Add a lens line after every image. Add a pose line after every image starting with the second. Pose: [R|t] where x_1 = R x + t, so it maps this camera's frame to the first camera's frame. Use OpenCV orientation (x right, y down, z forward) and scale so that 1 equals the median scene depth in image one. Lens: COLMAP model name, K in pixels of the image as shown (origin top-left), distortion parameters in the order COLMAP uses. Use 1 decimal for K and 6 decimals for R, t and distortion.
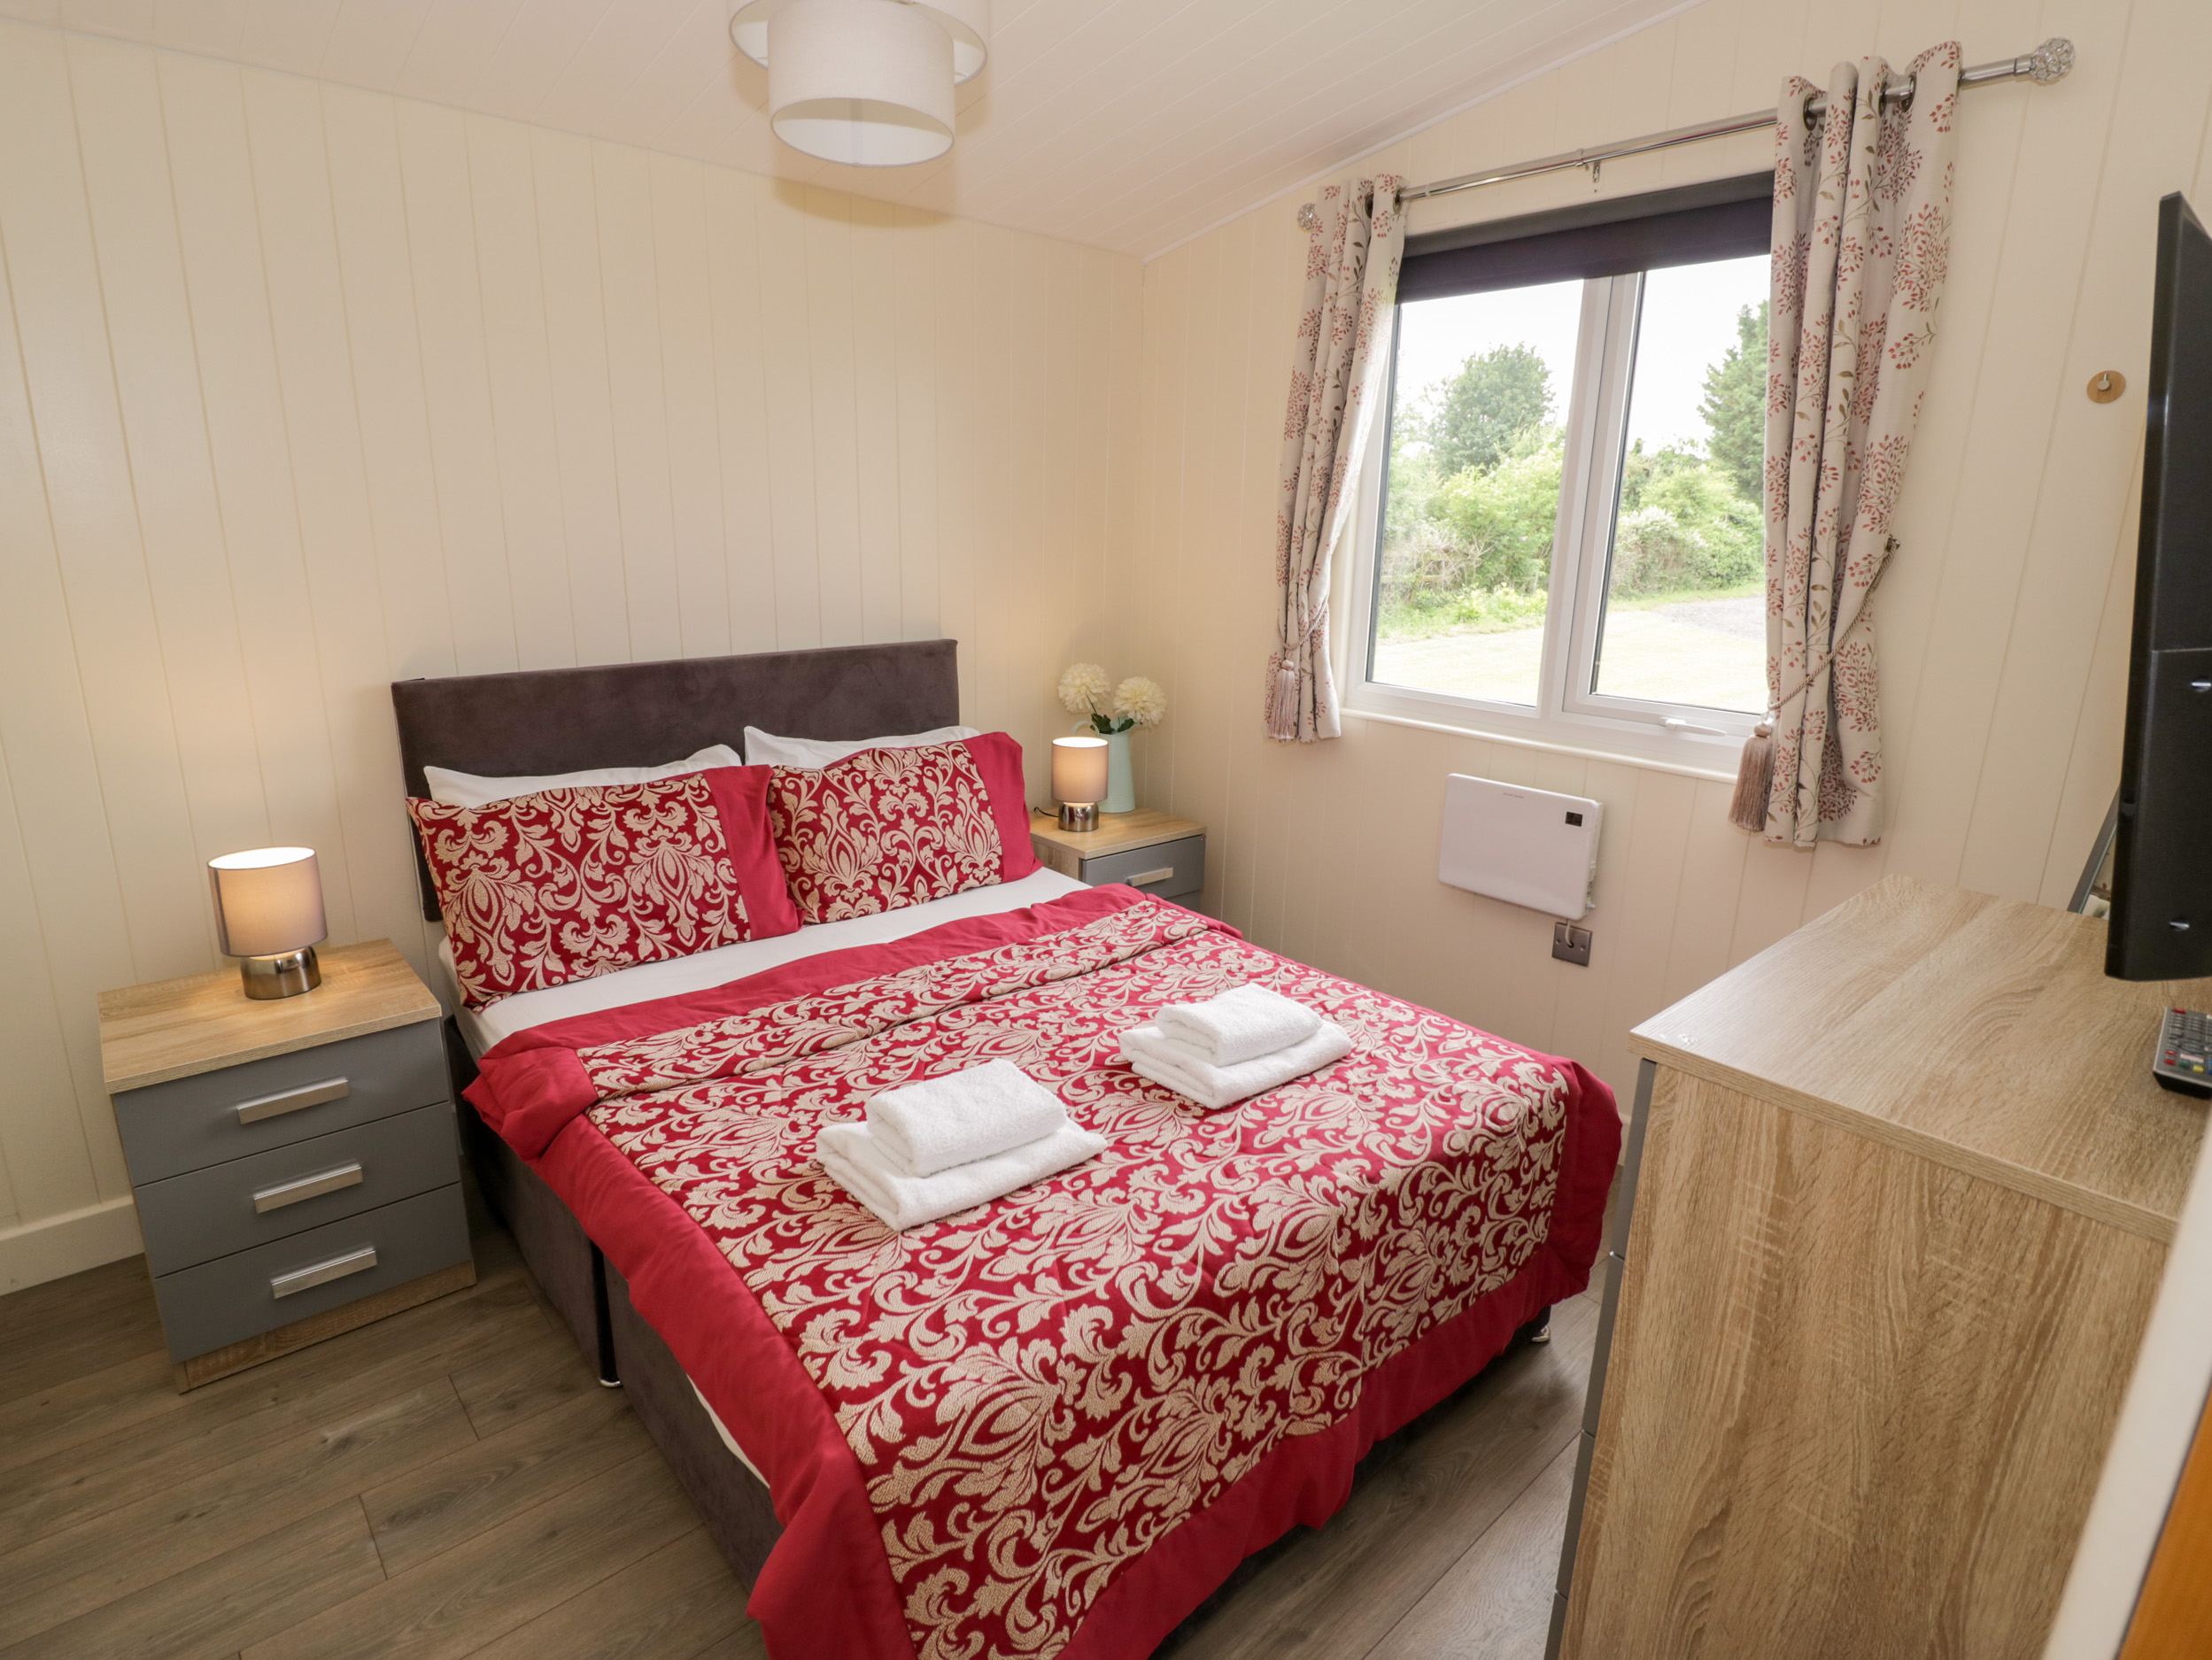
lens RADIAL K [[1143.0, 0, 1106.2], [0, 1143.0, 813.8], [0, 0, 1]] dist [0.000069, -0.016797]
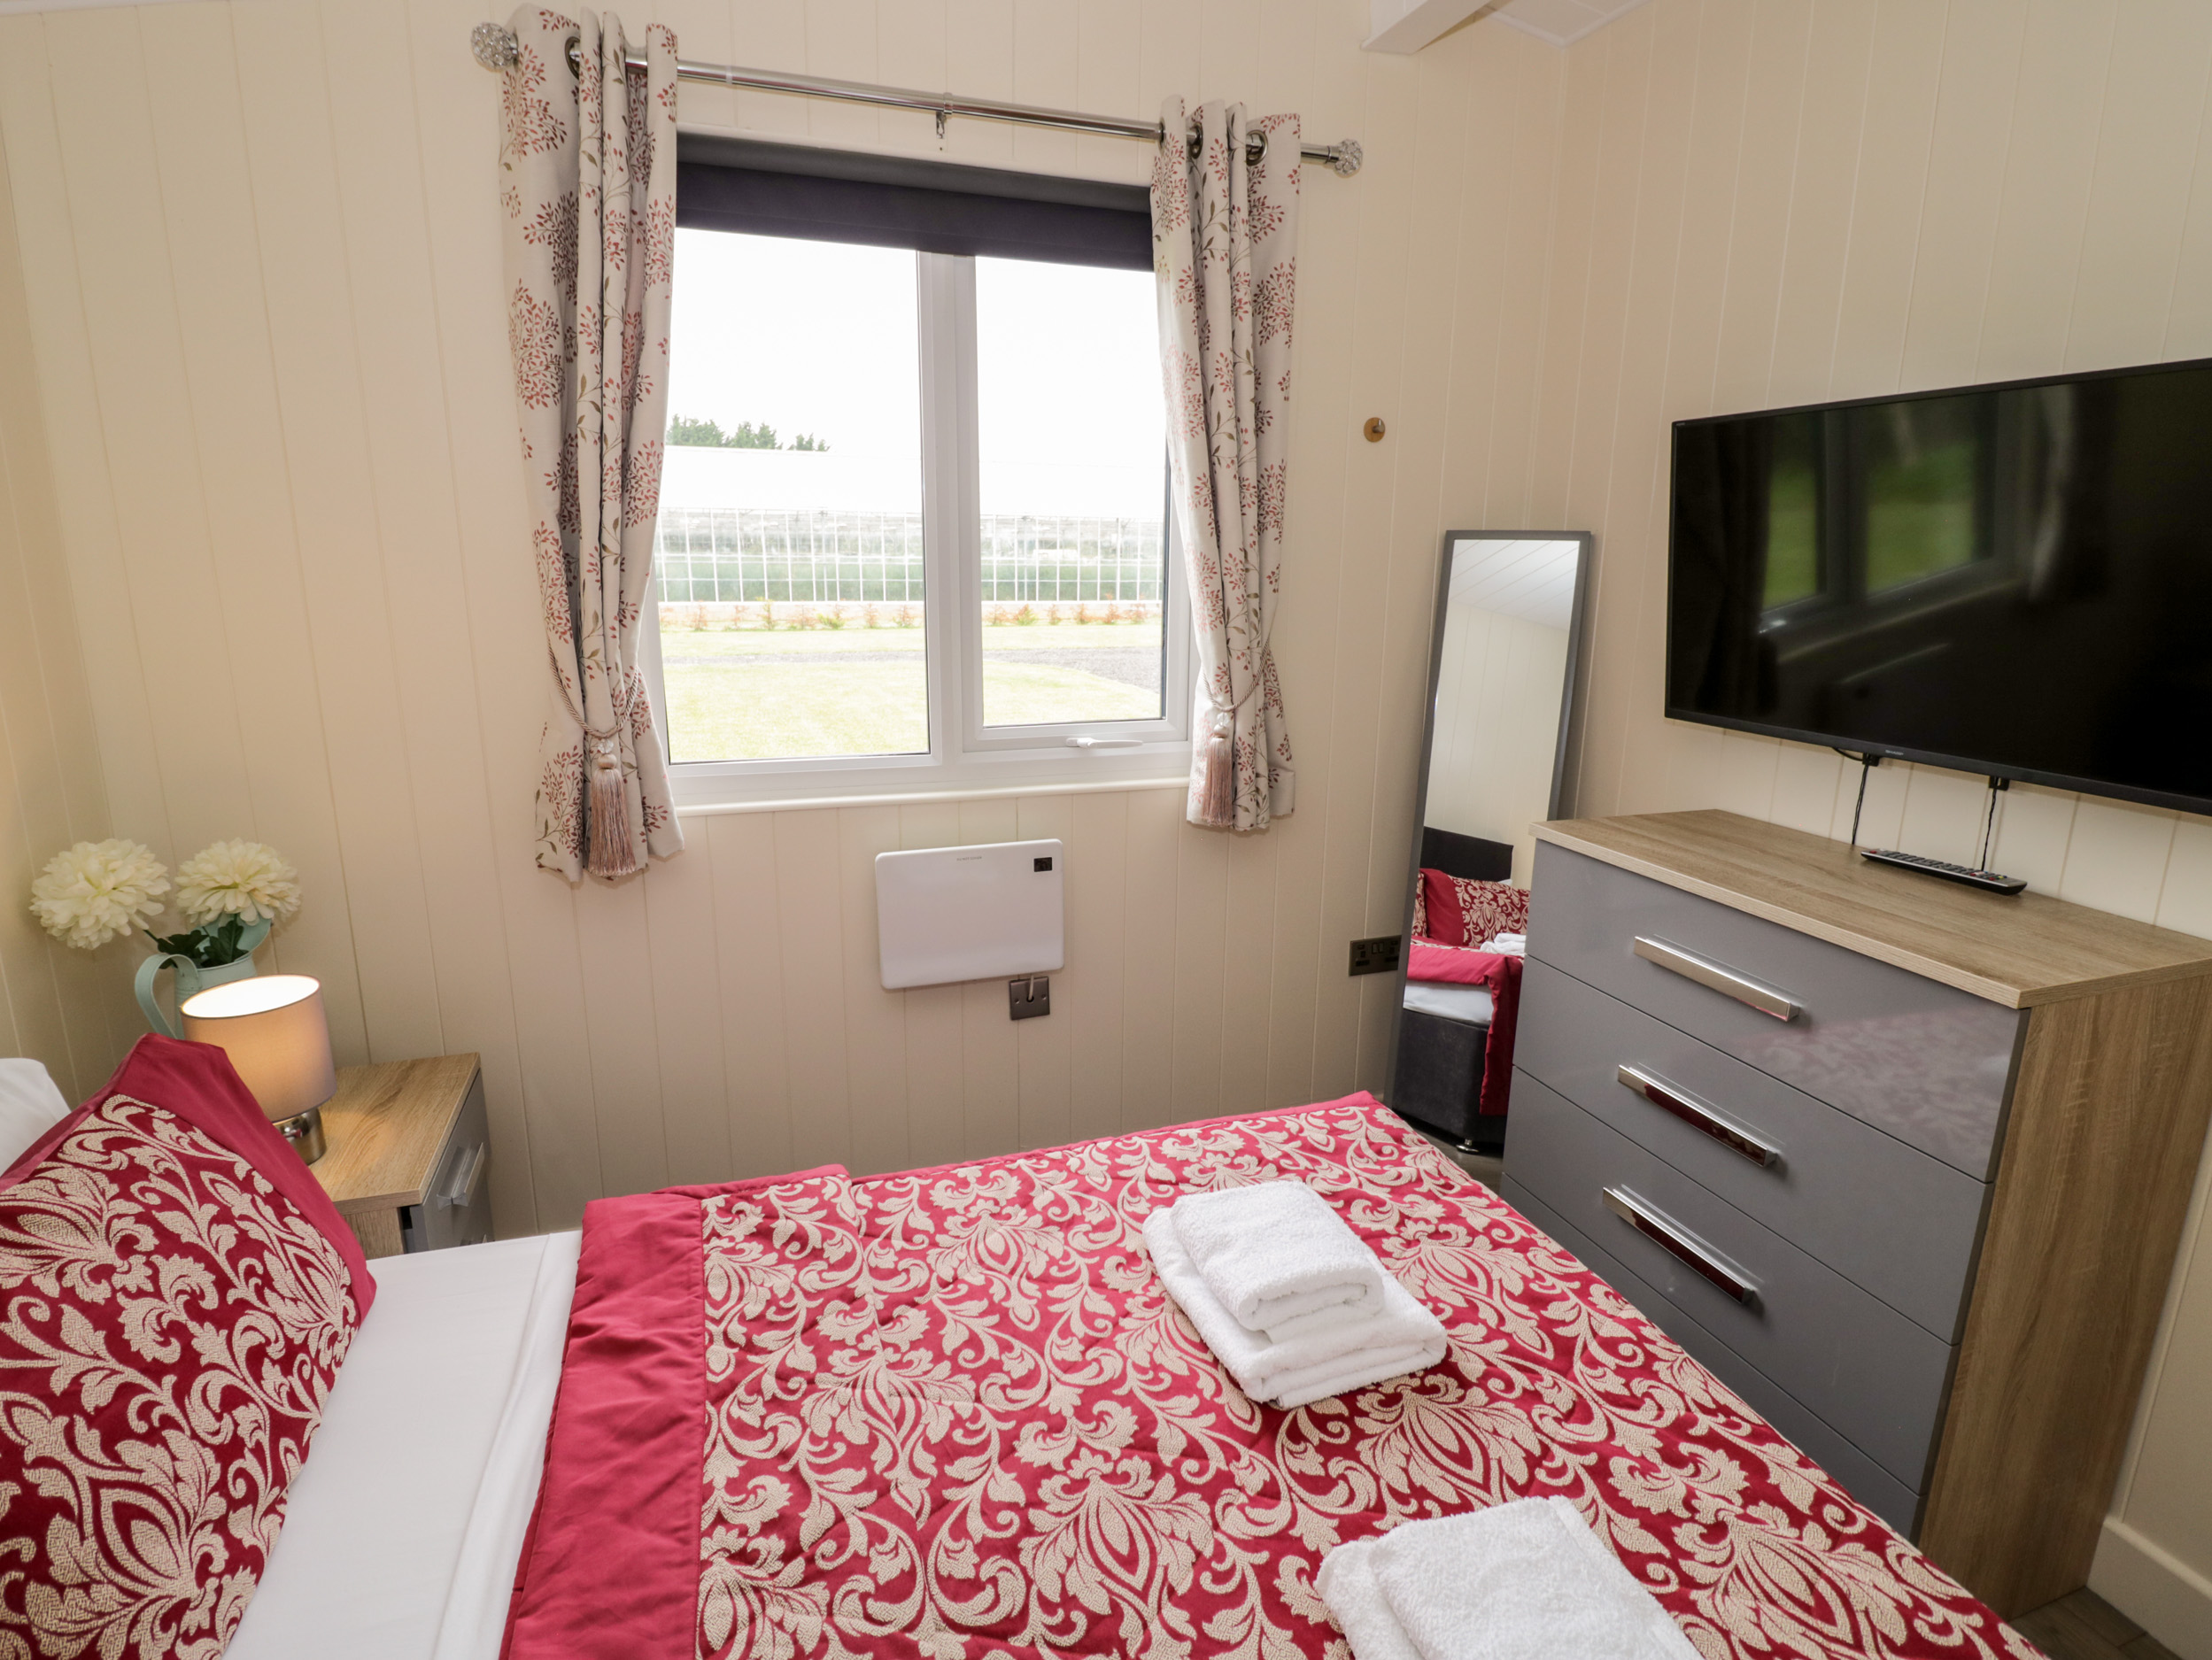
lens RADIAL K [[1143.0, 0, 1106.2], [0, 1143.0, 813.8], [0, 0, 1]] dist [0.000069, -0.016797]
pose [[0.378694, -0.225764, 0.897564, -0.397217], [0.229612, 0.962391, 0.145194, -0.162963], [-0.896588, 0.151107, 0.416289, 0.604665]]
